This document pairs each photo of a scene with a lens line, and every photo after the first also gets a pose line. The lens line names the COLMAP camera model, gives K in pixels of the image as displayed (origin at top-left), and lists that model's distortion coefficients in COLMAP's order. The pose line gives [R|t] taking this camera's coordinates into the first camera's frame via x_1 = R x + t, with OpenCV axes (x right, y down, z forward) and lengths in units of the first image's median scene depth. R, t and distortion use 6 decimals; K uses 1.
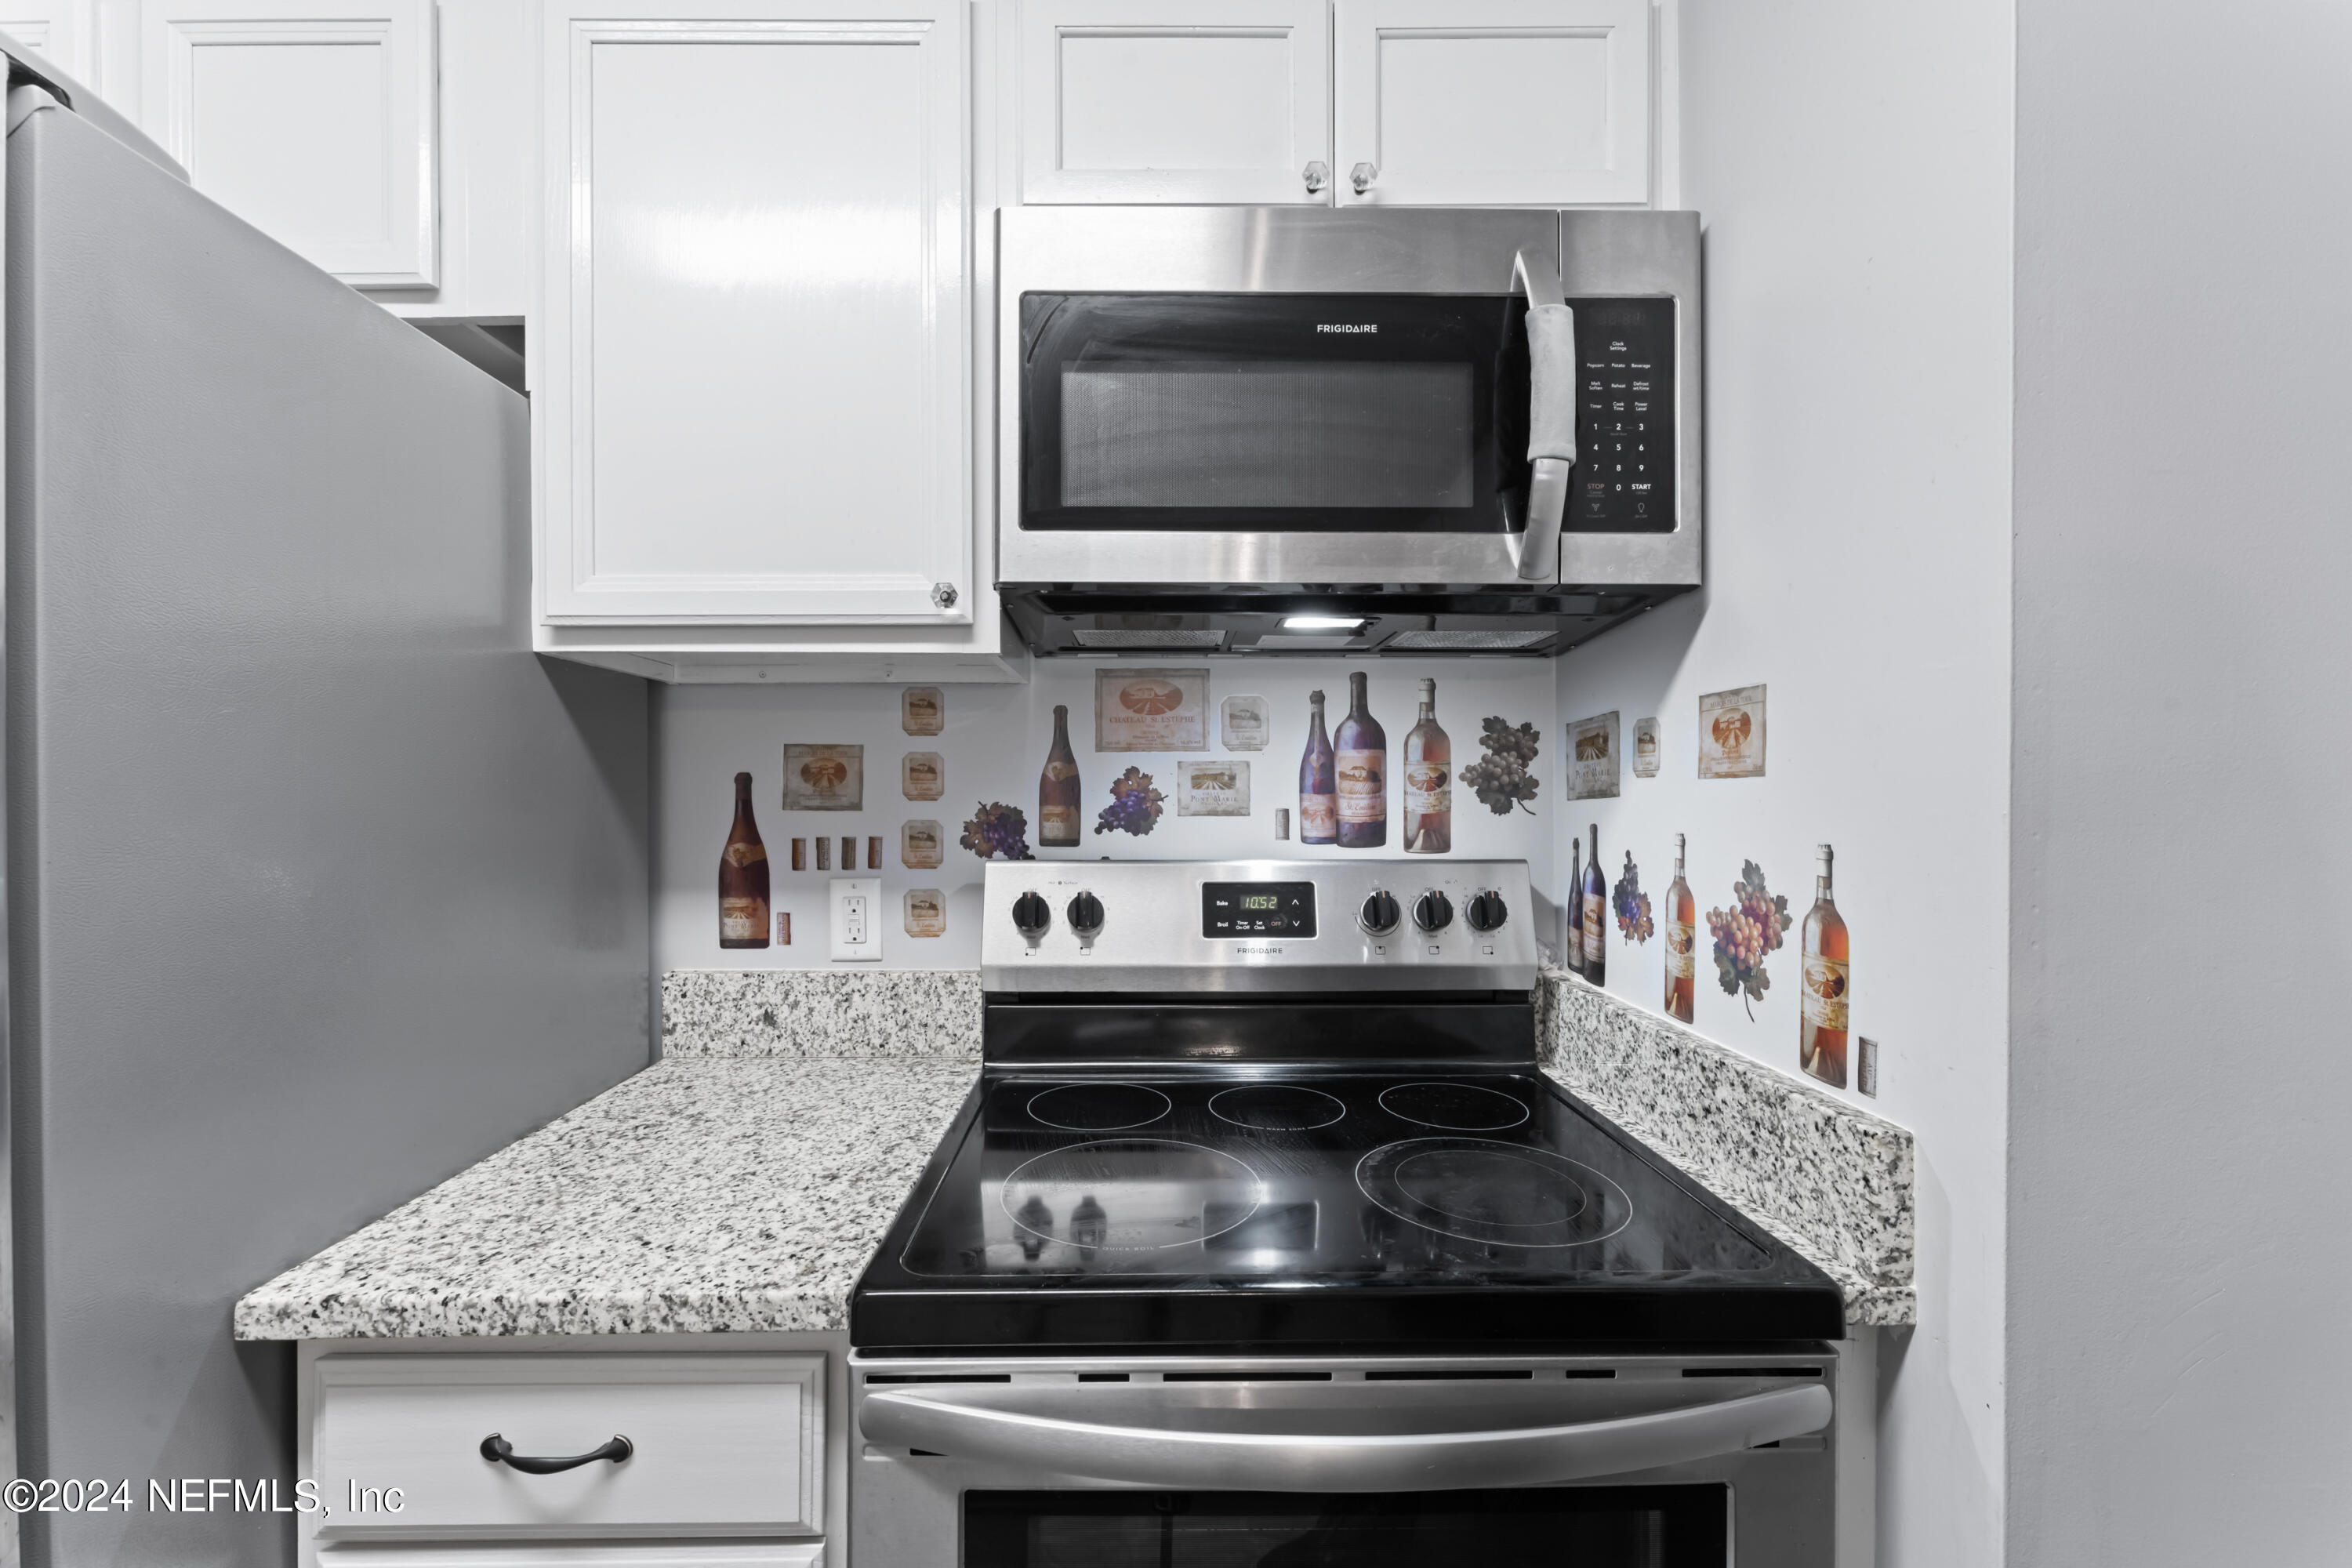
lens RADIAL K [[939.1, 0, 1161.7], [0, 939.1, 784.9], [0, 0, 1]] dist [-0.001792, 0.000849]
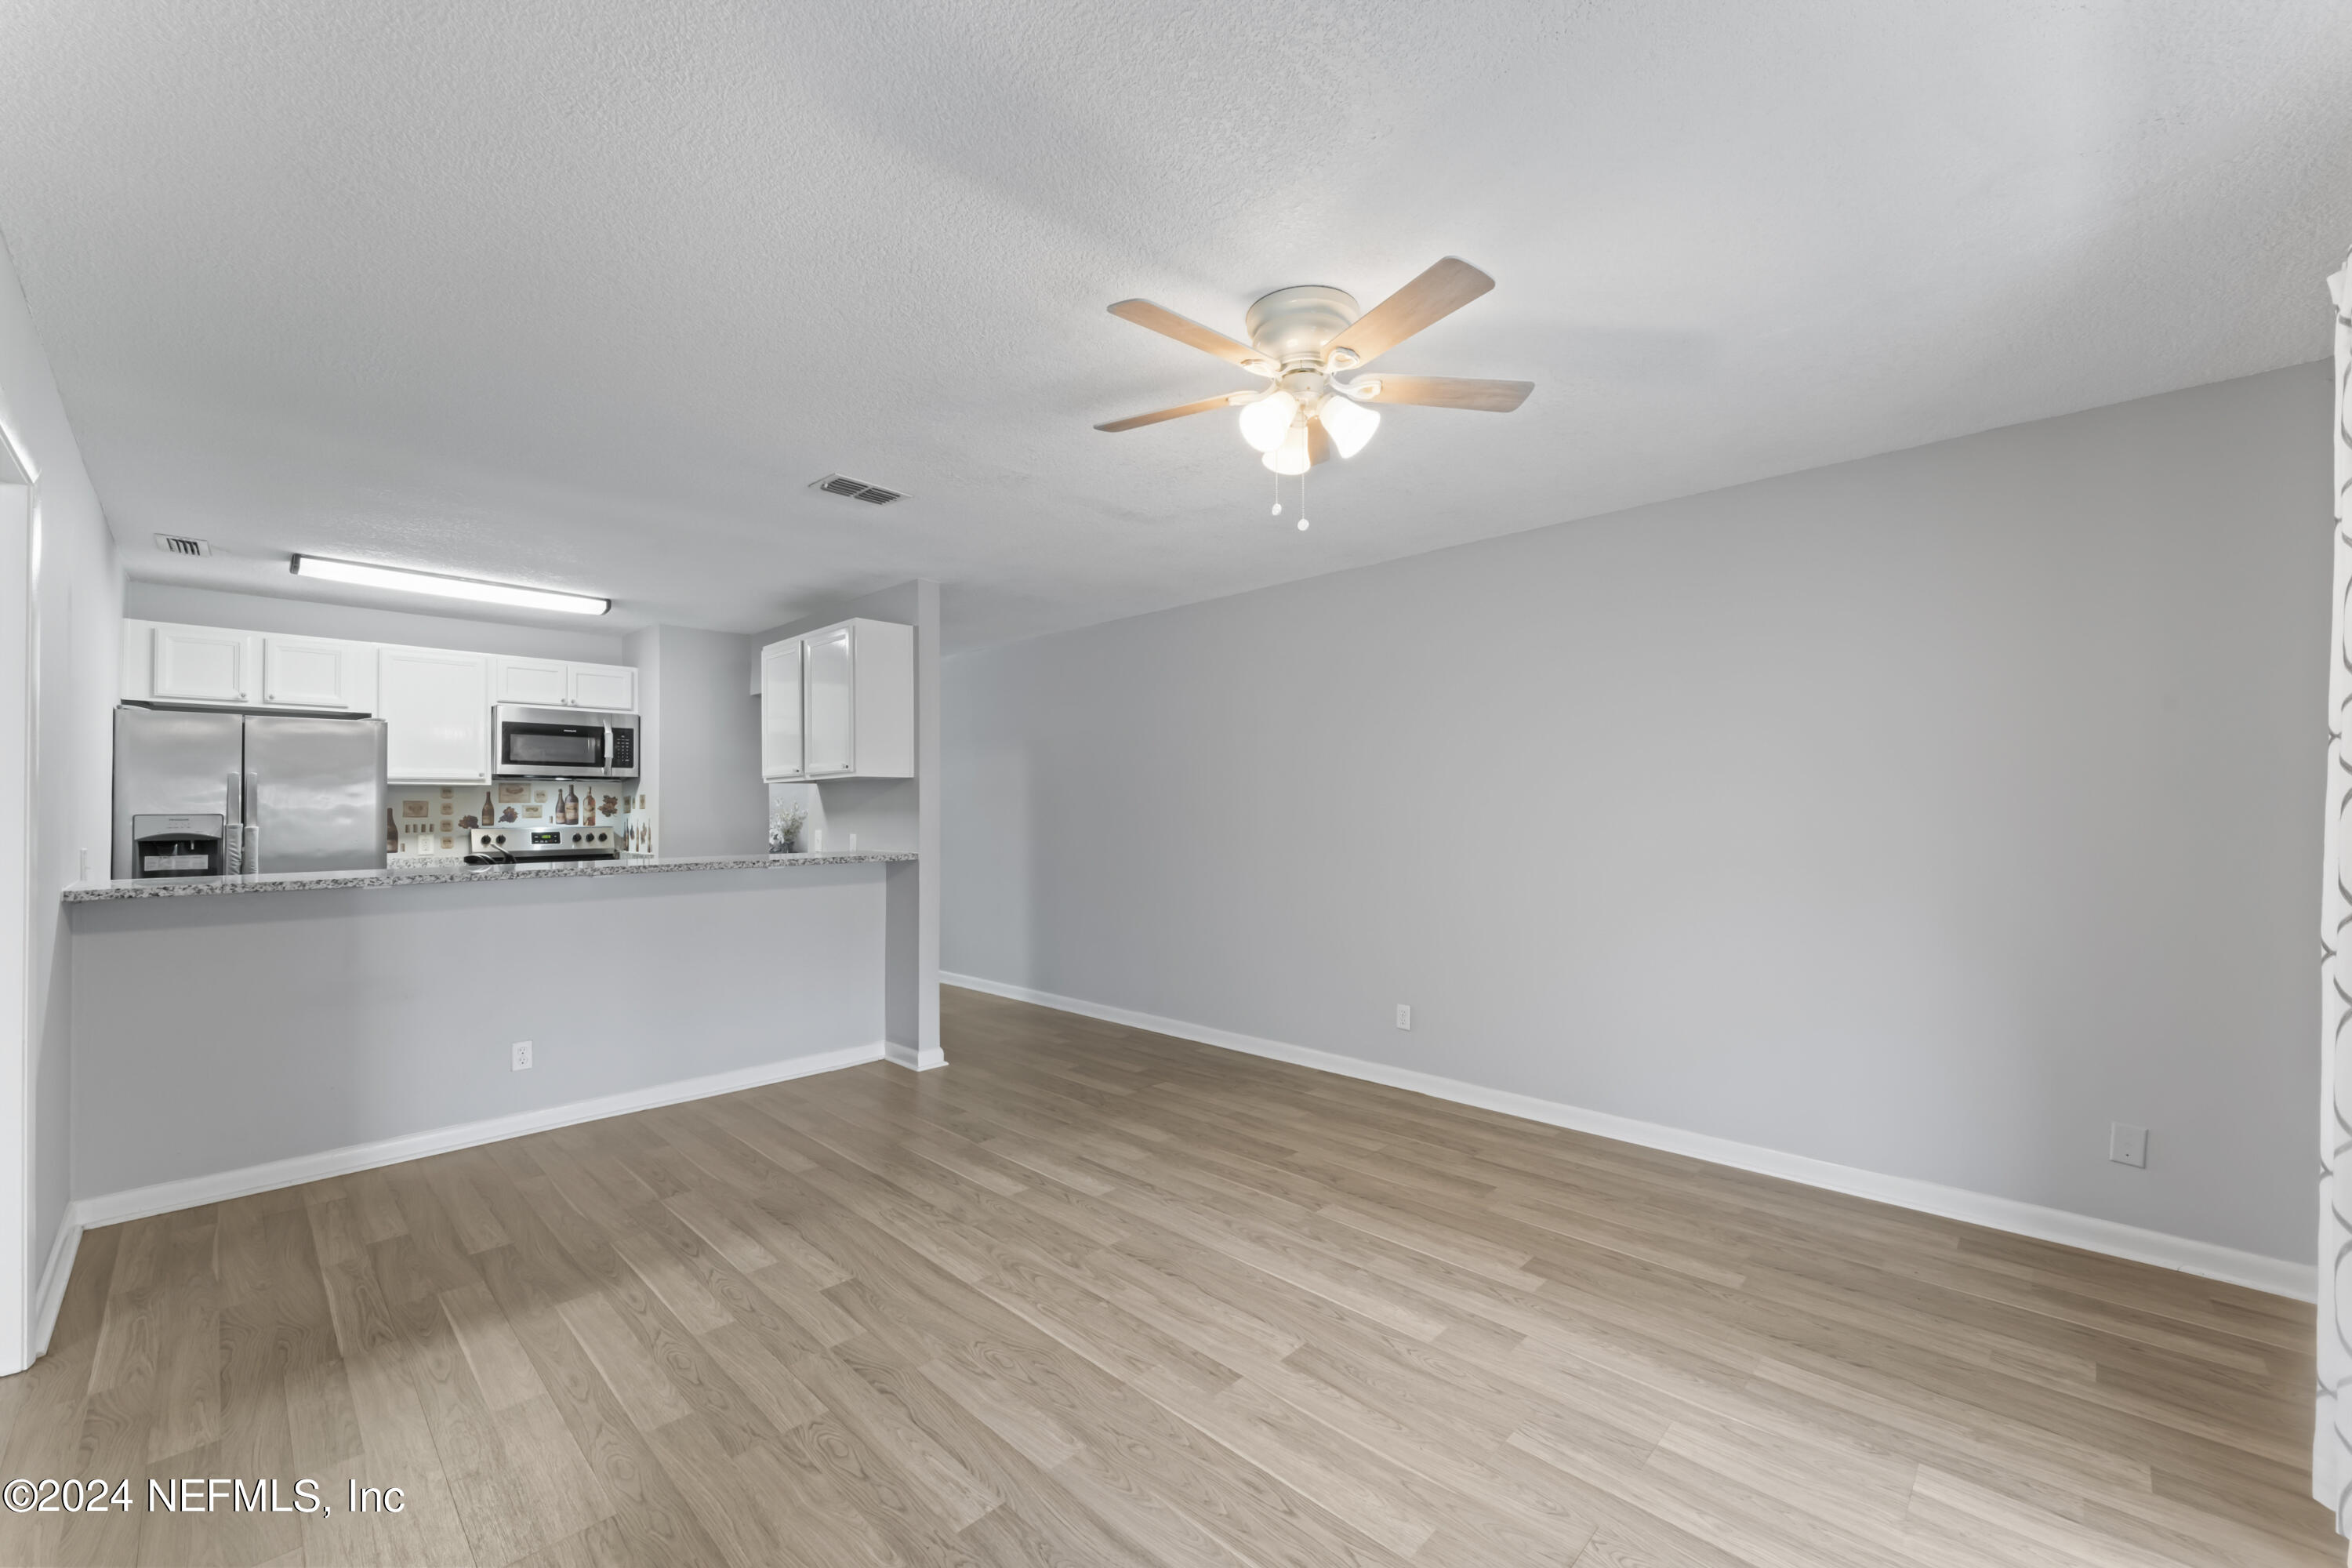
lens RADIAL K [[939.1, 0, 1167.7], [0, 939.1, 797.8], [0, 0, 1]] dist [-0.001792, 0.000849]
pose [[0.713629, 0.005744, 0.700500, -0.887781], [0.000987, 0.999957, -0.009204, -0.016660], [-0.700523, 0.007260, 0.713593, -4.145622]]
